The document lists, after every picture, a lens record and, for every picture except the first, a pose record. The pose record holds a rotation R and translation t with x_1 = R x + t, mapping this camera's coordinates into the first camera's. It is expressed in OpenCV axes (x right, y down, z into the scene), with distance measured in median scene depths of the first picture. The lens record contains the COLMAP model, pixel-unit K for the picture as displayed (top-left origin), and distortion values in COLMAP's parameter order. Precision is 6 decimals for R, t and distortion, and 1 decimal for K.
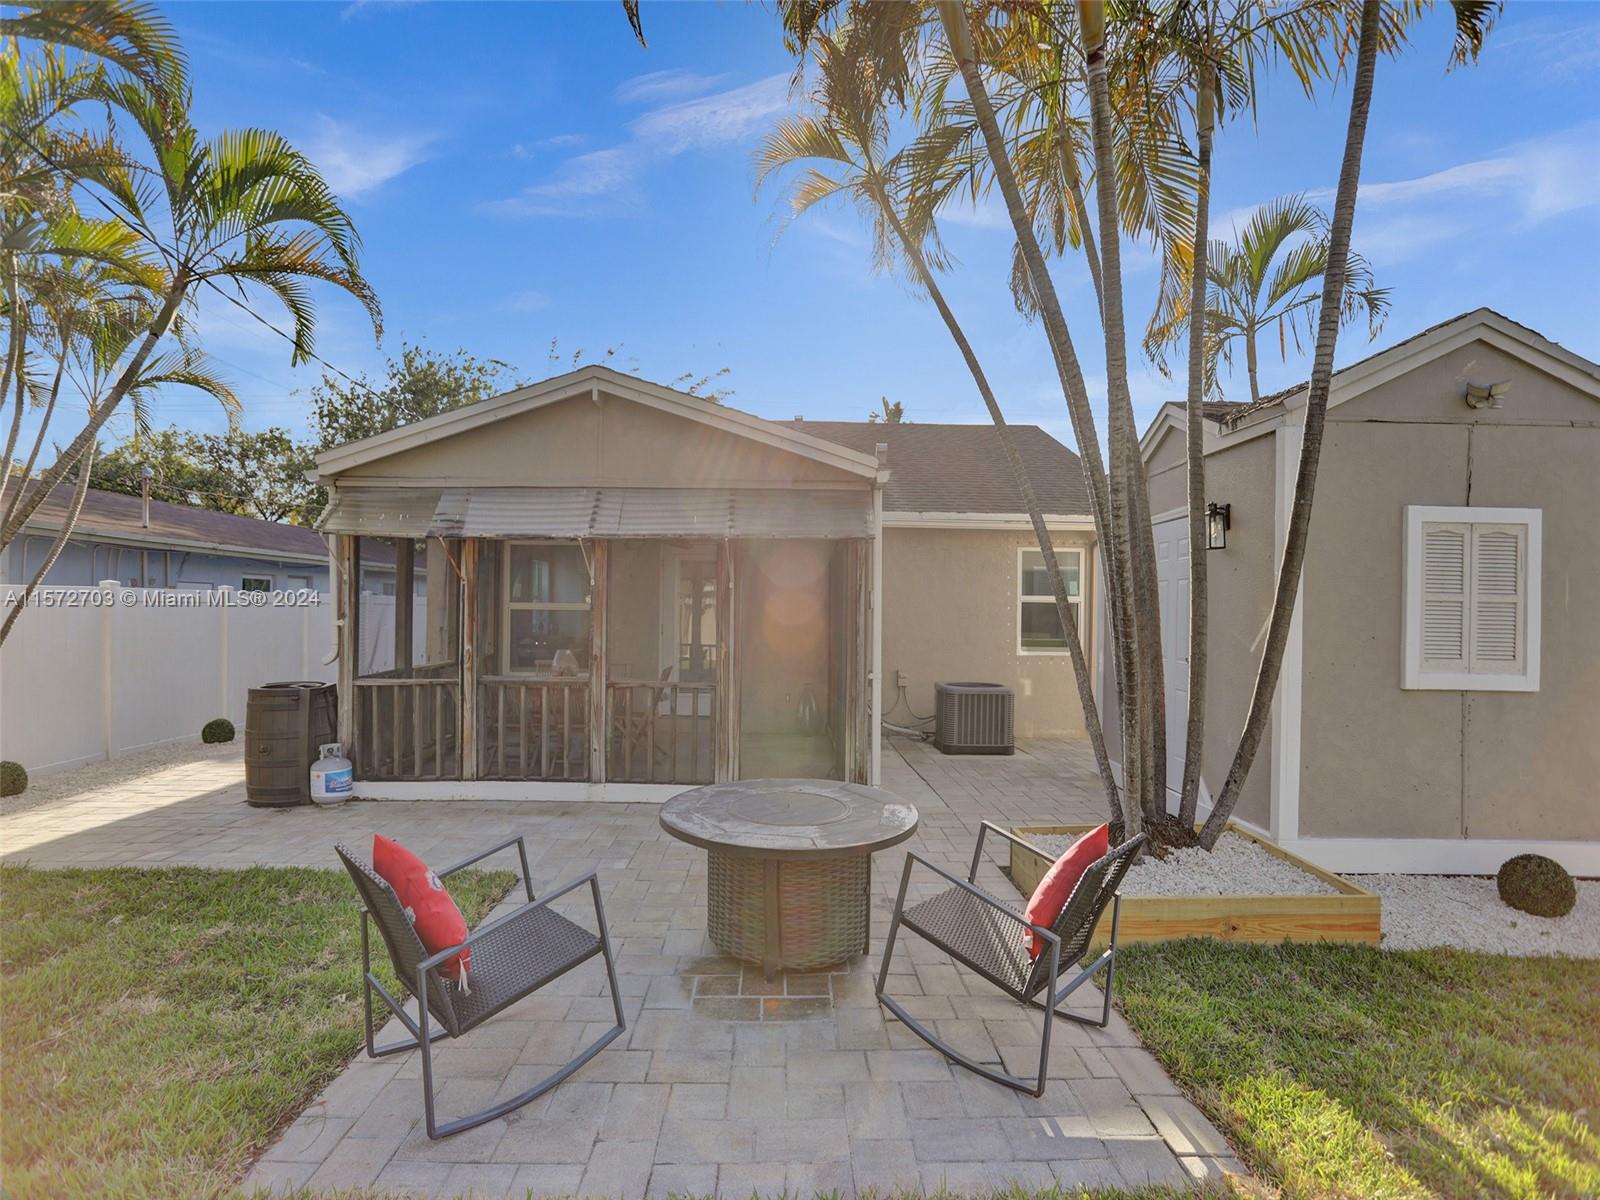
lens RADIAL K [[787.2, 0, 784.5], [0, 787.2, 606.8], [0, 0, 1]] dist [-0.058645, 0.020654]
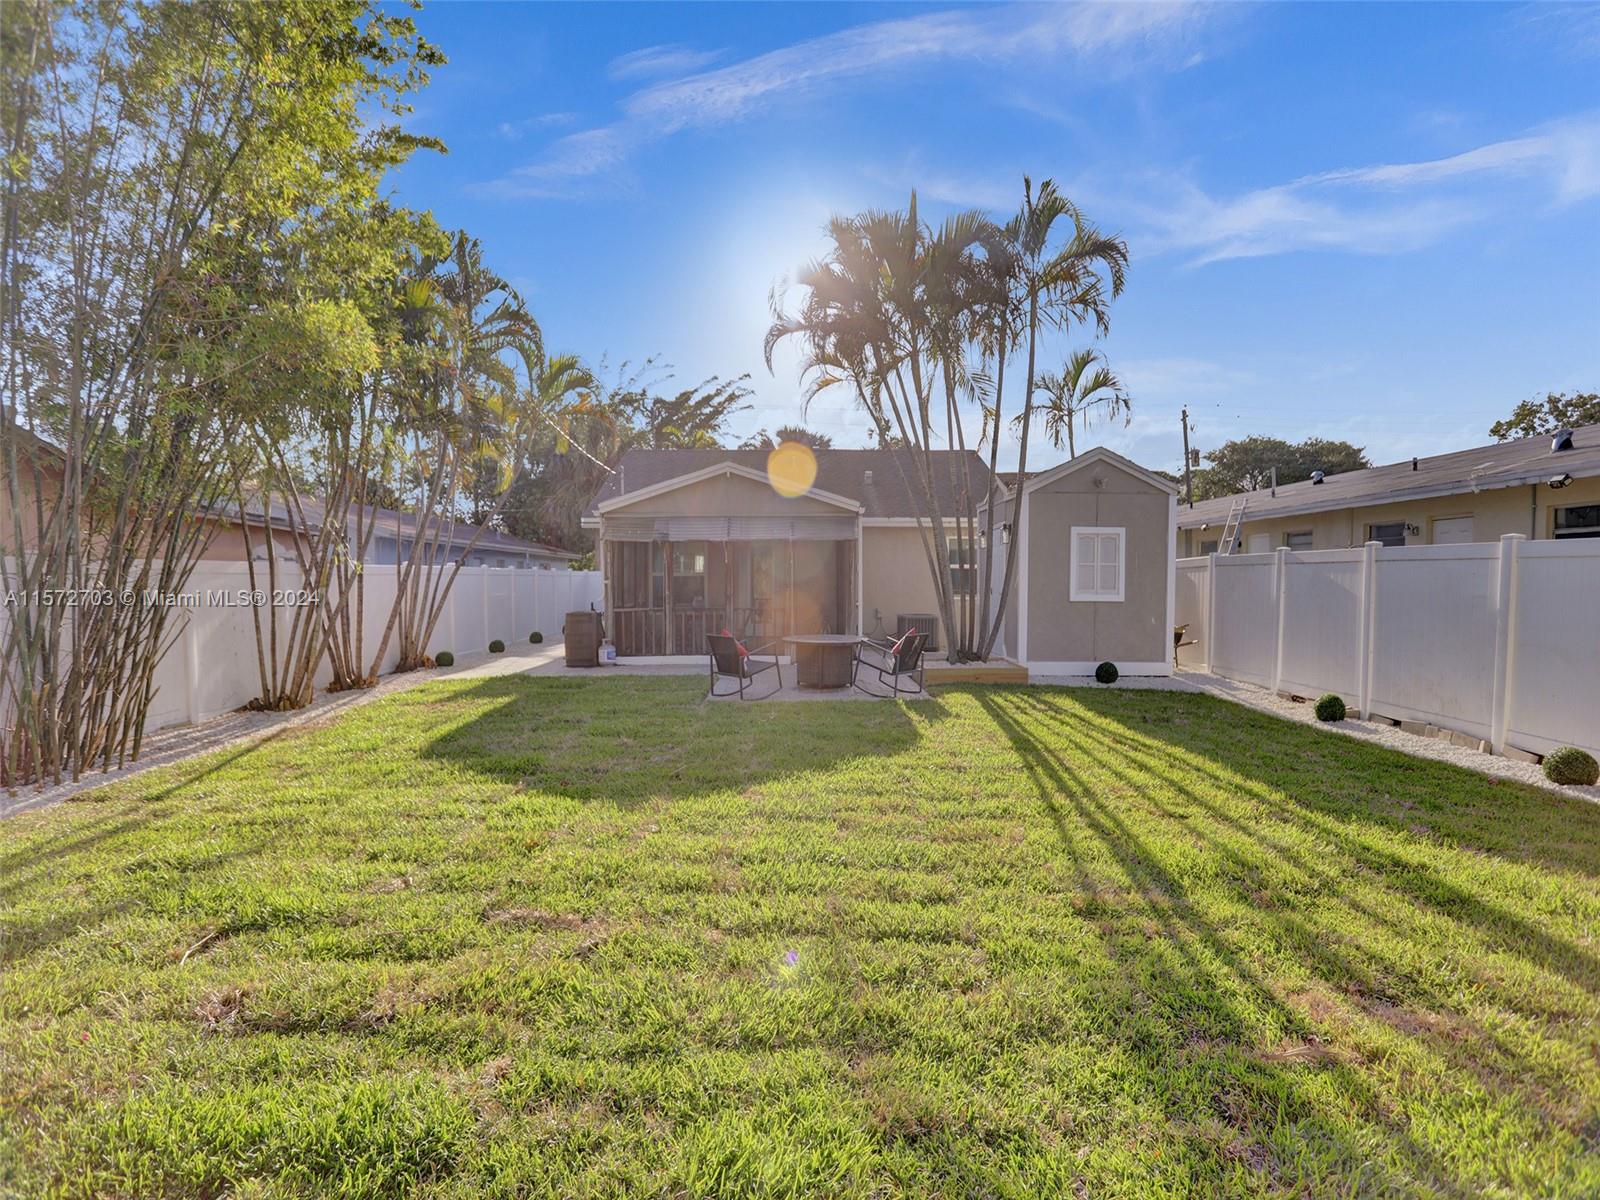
lens RADIAL K [[787.2, 0, 784.5], [0, 787.2, 606.8], [0, 0, 1]] dist [-0.058645, 0.020654]
pose [[0.999915, -0.012961, 0.001418, -0.090294], [0.012898, 0.999197, 0.037941, 0.013086], [-0.001909, -0.037920, 0.999279, -1.140045]]
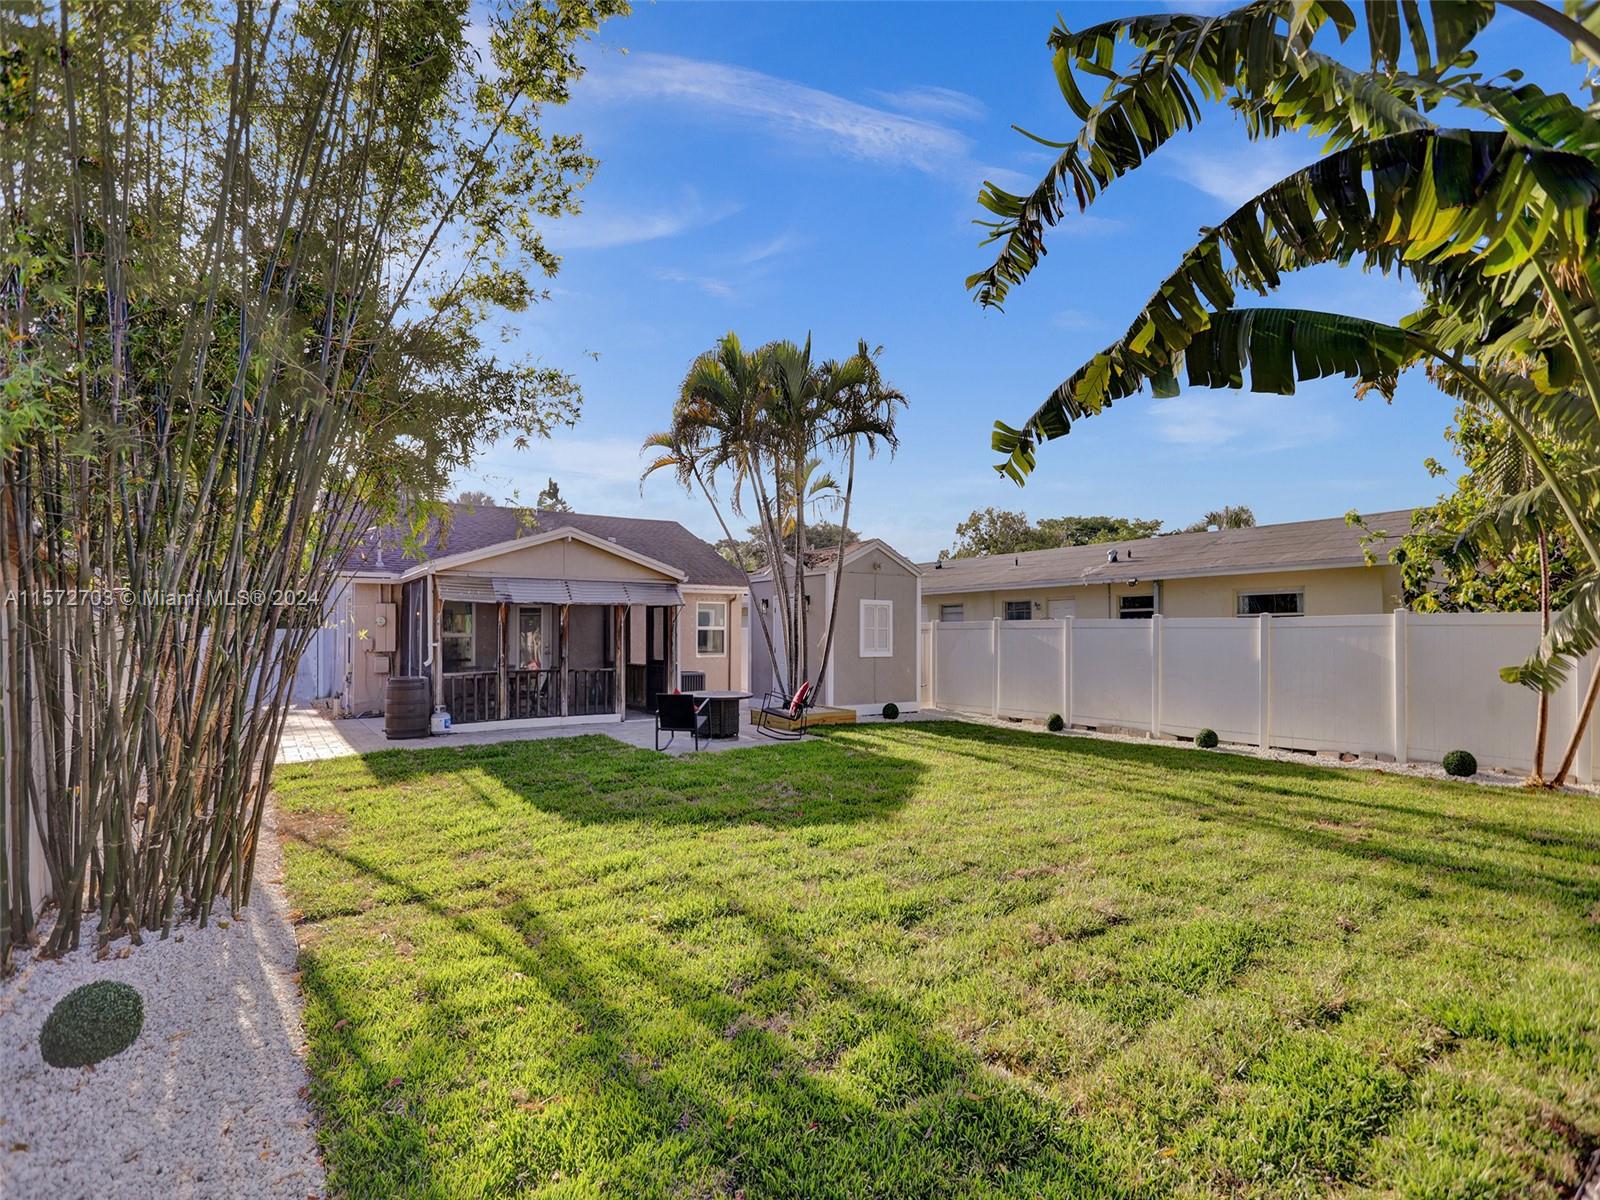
lens RADIAL K [[784.7, 0, 810.4], [0, 784.7, 607.9], [0, 0, 1]] dist [-0.066751, 0.037124]
pose [[0.808789, 0.006514, 0.588063, -0.954697], [0.010022, 0.999641, -0.024856, -0.013512], [-0.588013, 0.025997, 0.808433, -1.138845]]
